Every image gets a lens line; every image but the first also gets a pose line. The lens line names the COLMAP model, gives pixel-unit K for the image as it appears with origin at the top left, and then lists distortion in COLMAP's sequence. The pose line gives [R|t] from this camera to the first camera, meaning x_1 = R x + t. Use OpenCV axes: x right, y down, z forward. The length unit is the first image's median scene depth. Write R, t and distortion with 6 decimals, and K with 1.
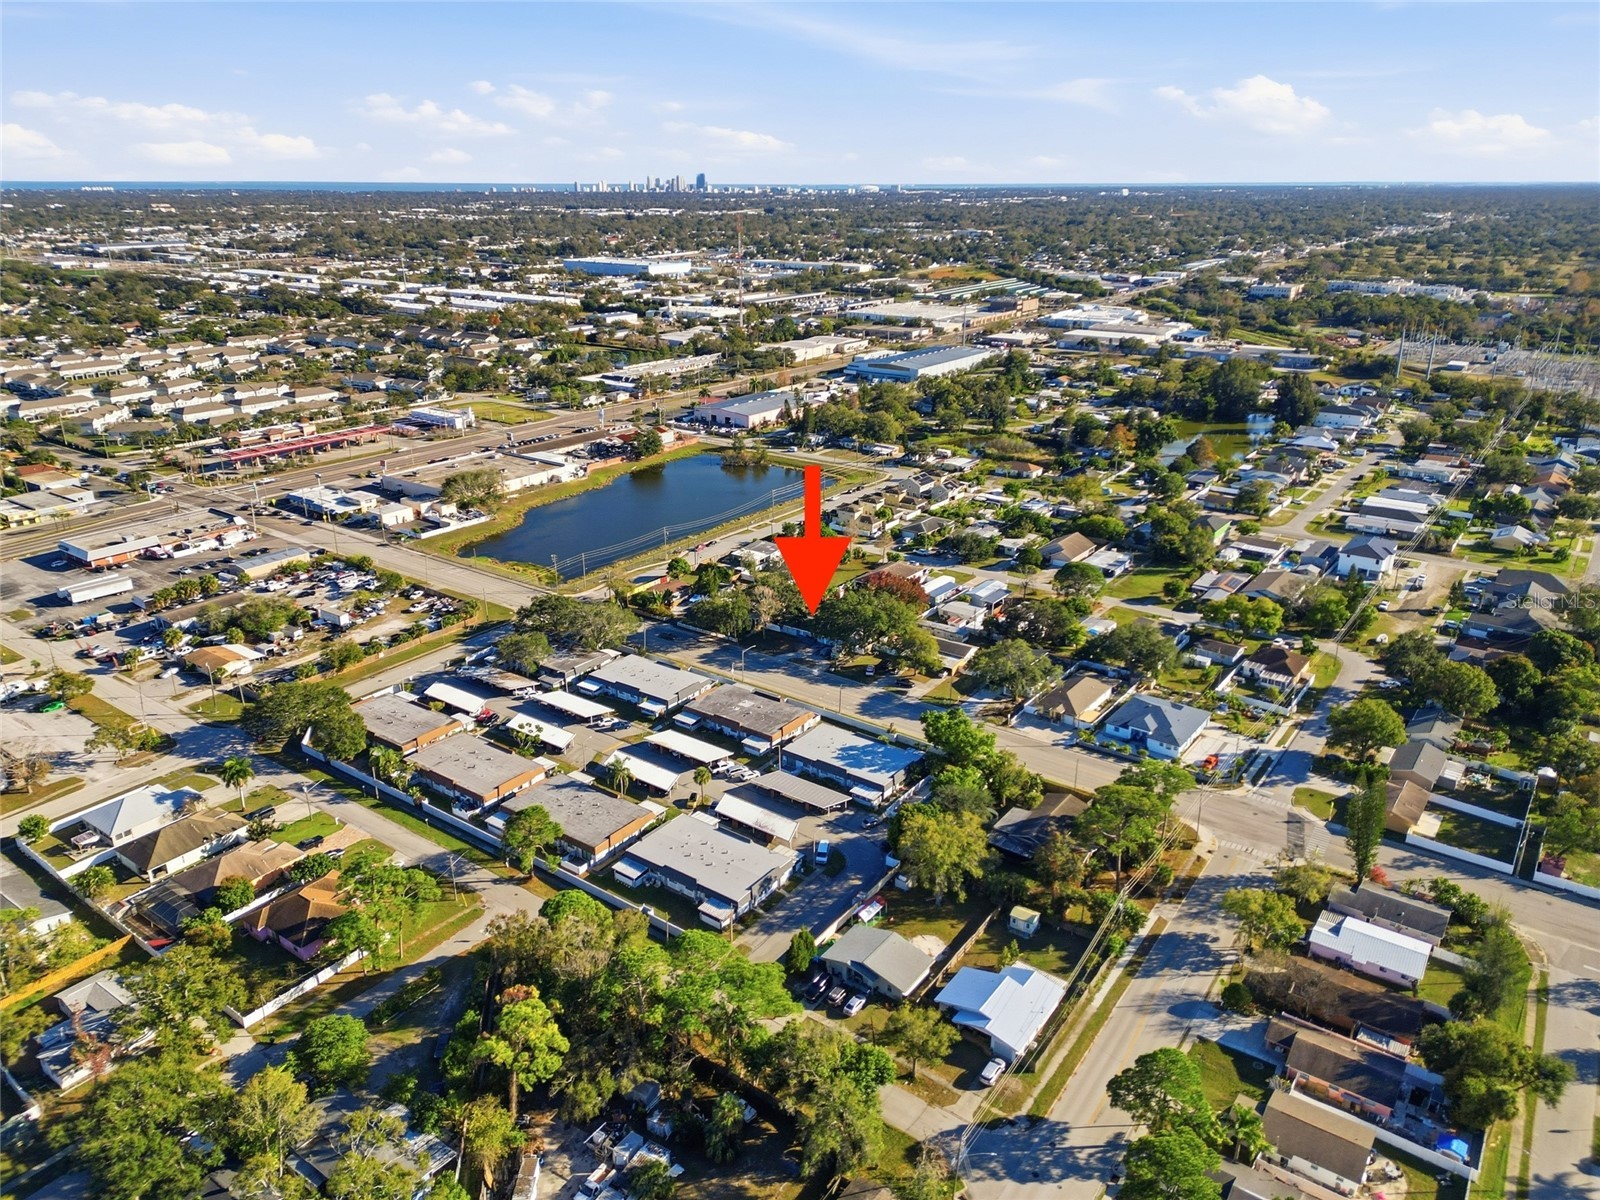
lens RADIAL K [[1061.3, 0, 800.0], [0, 1061.3, 600.0], [0, 0, 1]] dist [0.031762, -0.003479]
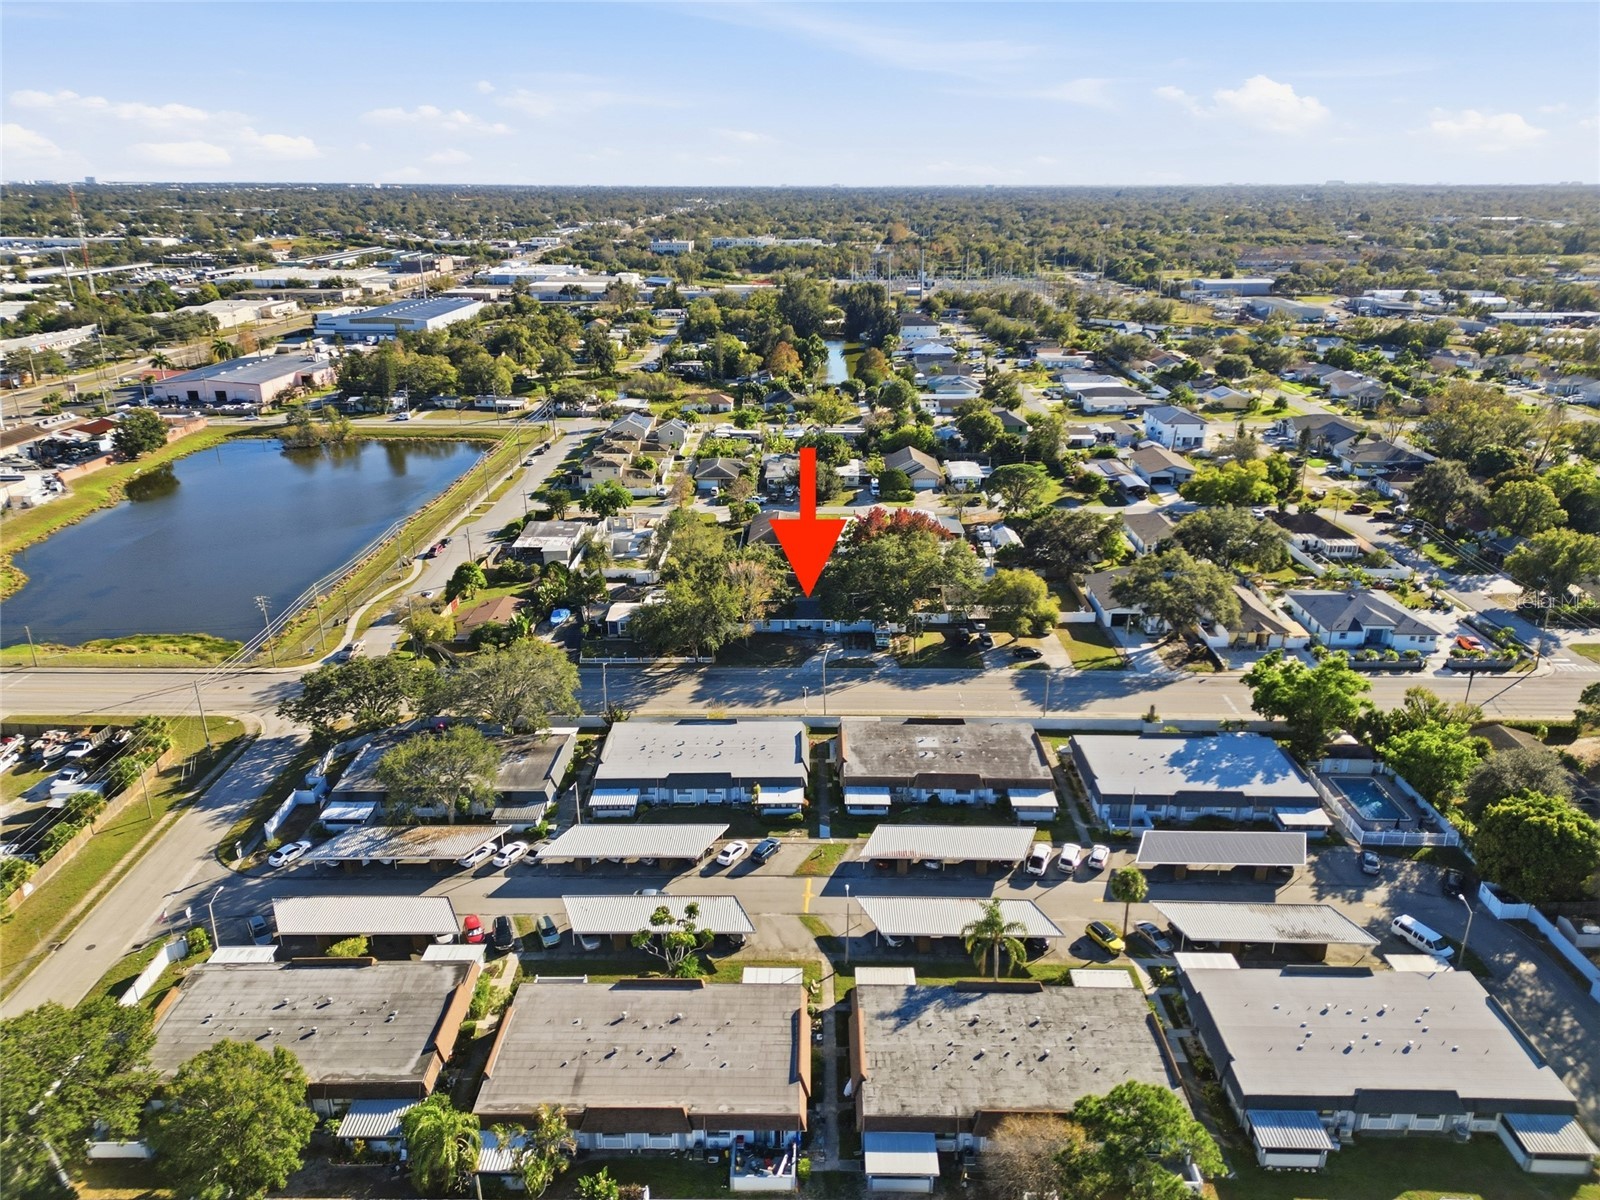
lens RADIAL K [[1061.3, 0, 800.0], [0, 1061.3, 600.0], [0, 0, 1]] dist [0.031762, -0.003479]
pose [[0.819679, -0.209489, 0.533142, -0.386058], [0.201658, 0.976677, 0.073730, -0.035067], [-0.536154, 0.047078, 0.842807, 0.514506]]
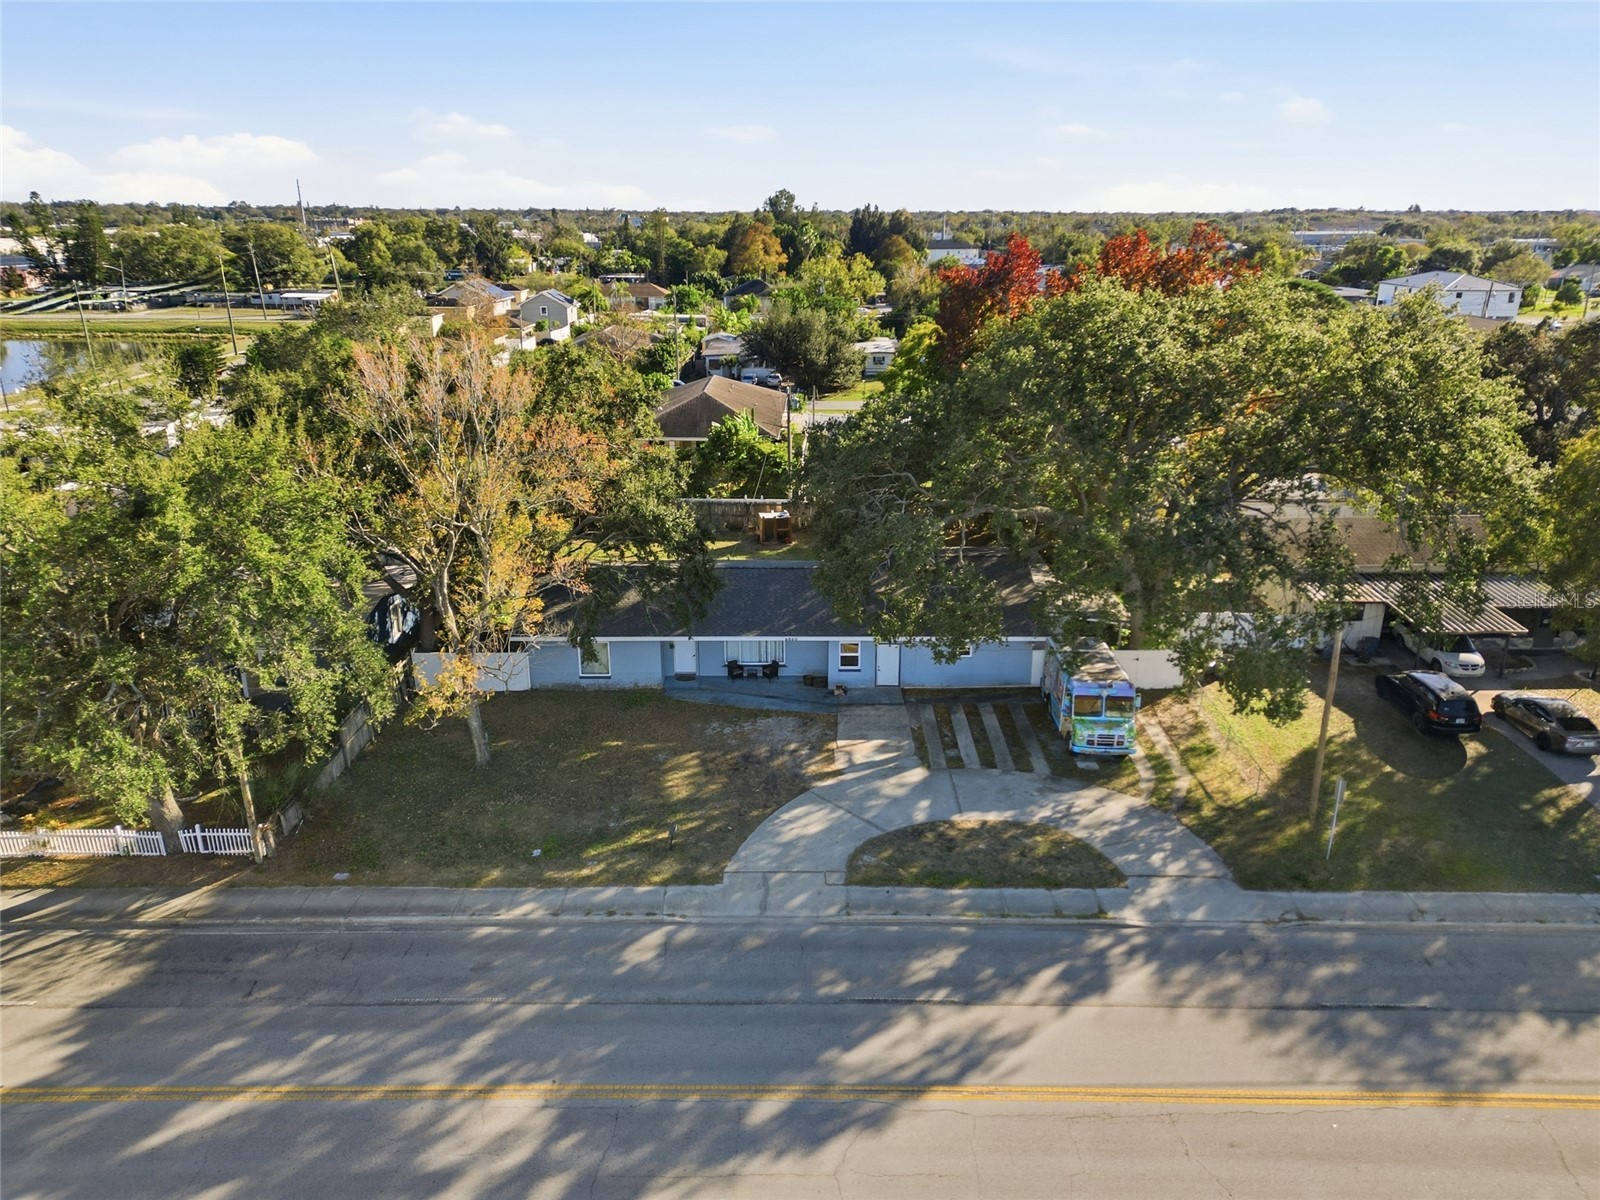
lens RADIAL K [[1061.3, 0, 800.0], [0, 1061.3, 600.0], [0, 0, 1]] dist [0.031762, -0.003479]
pose [[0.816260, -0.191688, 0.544954, -0.095066], [0.201272, 0.978602, 0.042748, 0.018981], [-0.541487, 0.074791, 0.837376, 0.962262]]
